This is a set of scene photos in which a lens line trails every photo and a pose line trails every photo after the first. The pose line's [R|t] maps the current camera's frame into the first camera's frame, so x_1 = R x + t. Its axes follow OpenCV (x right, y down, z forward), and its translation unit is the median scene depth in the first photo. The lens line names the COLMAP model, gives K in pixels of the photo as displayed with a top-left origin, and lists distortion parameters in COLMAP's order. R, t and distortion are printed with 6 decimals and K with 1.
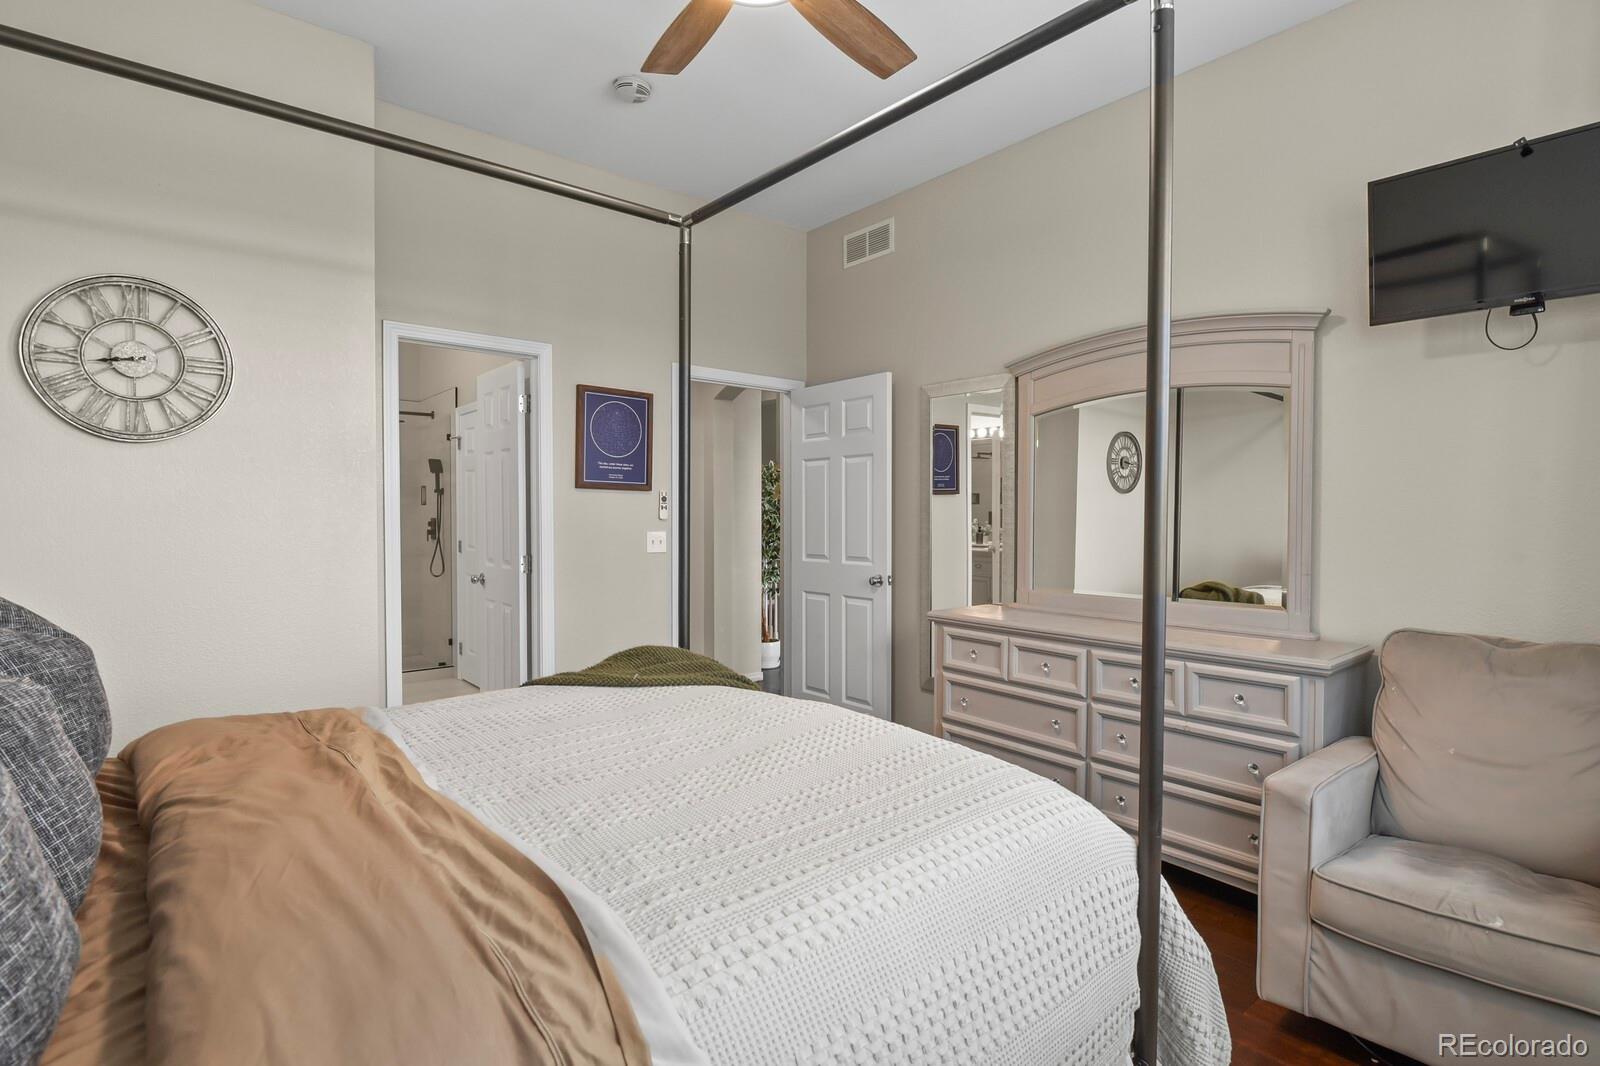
lens RADIAL K [[774.6, 0, 805.8], [0, 774.6, 529.9], [0, 0, 1]] dist [-0.004727, -0.006409]
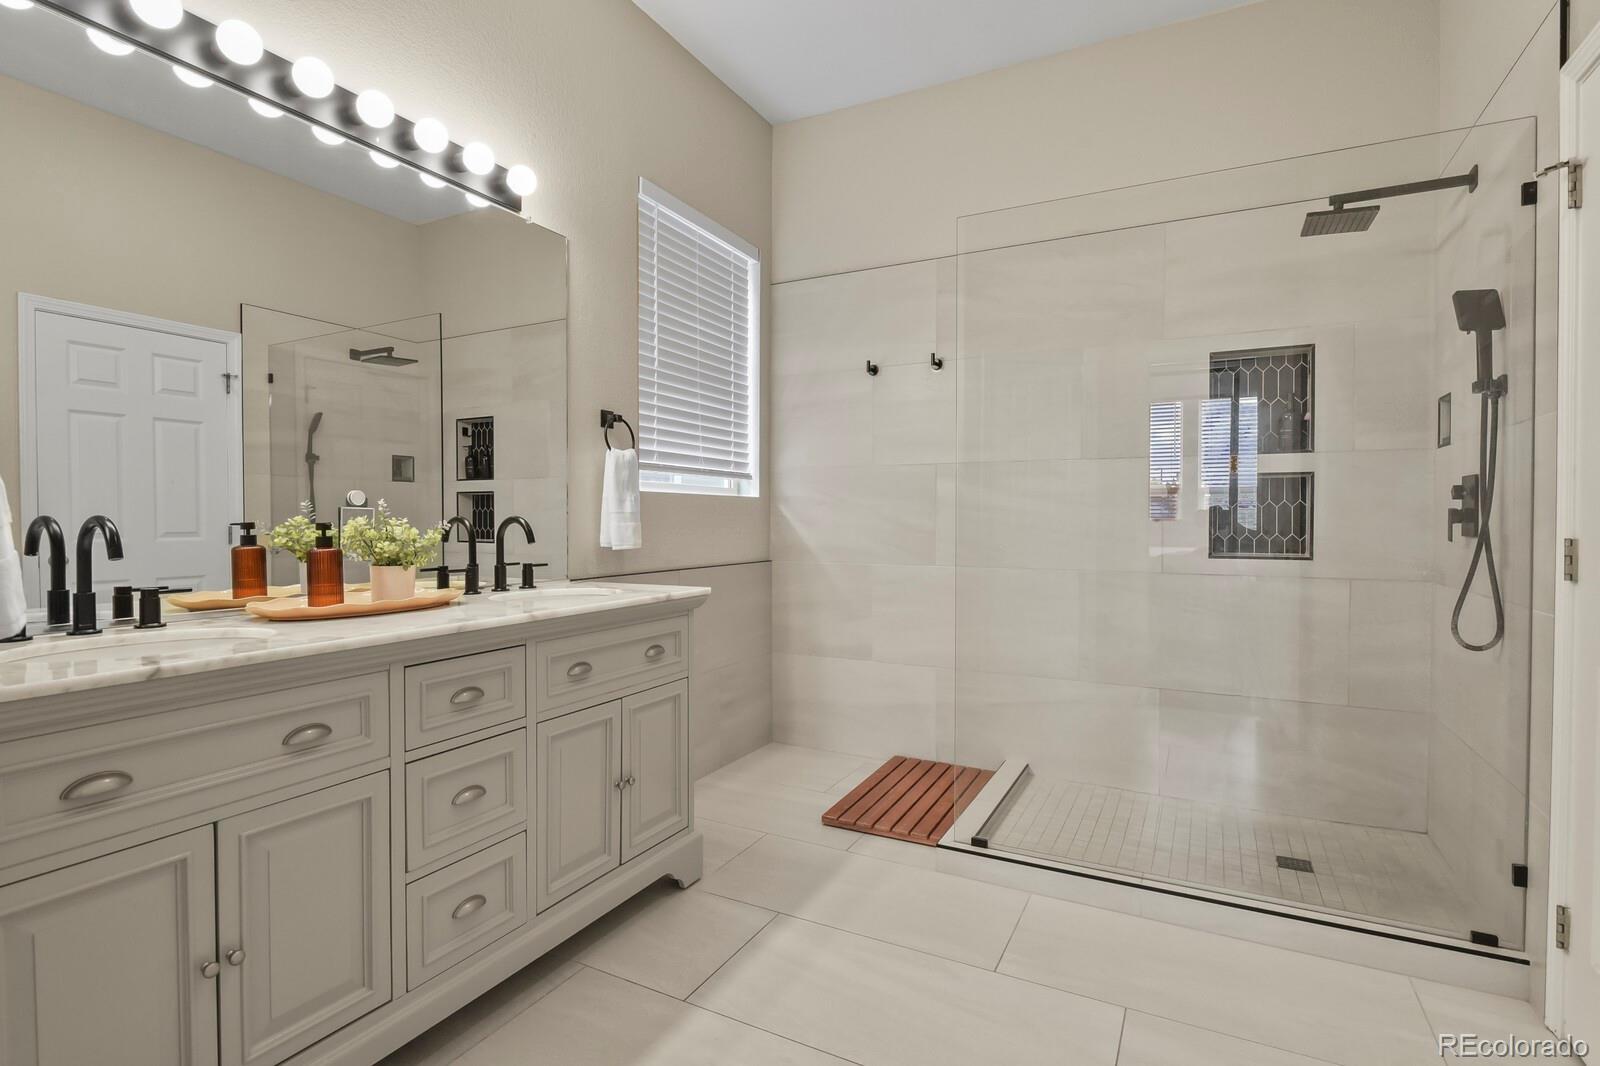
lens RADIAL K [[774.6, 0, 805.8], [0, 774.6, 529.9], [0, 0, 1]] dist [-0.004727, -0.006409]
pose [[0.381688, 0.010608, -0.924231, -0.284726], [-0.020718, 0.999781, 0.002919, 0.015226], [0.924059, 0.018034, 0.381824, 0.612200]]
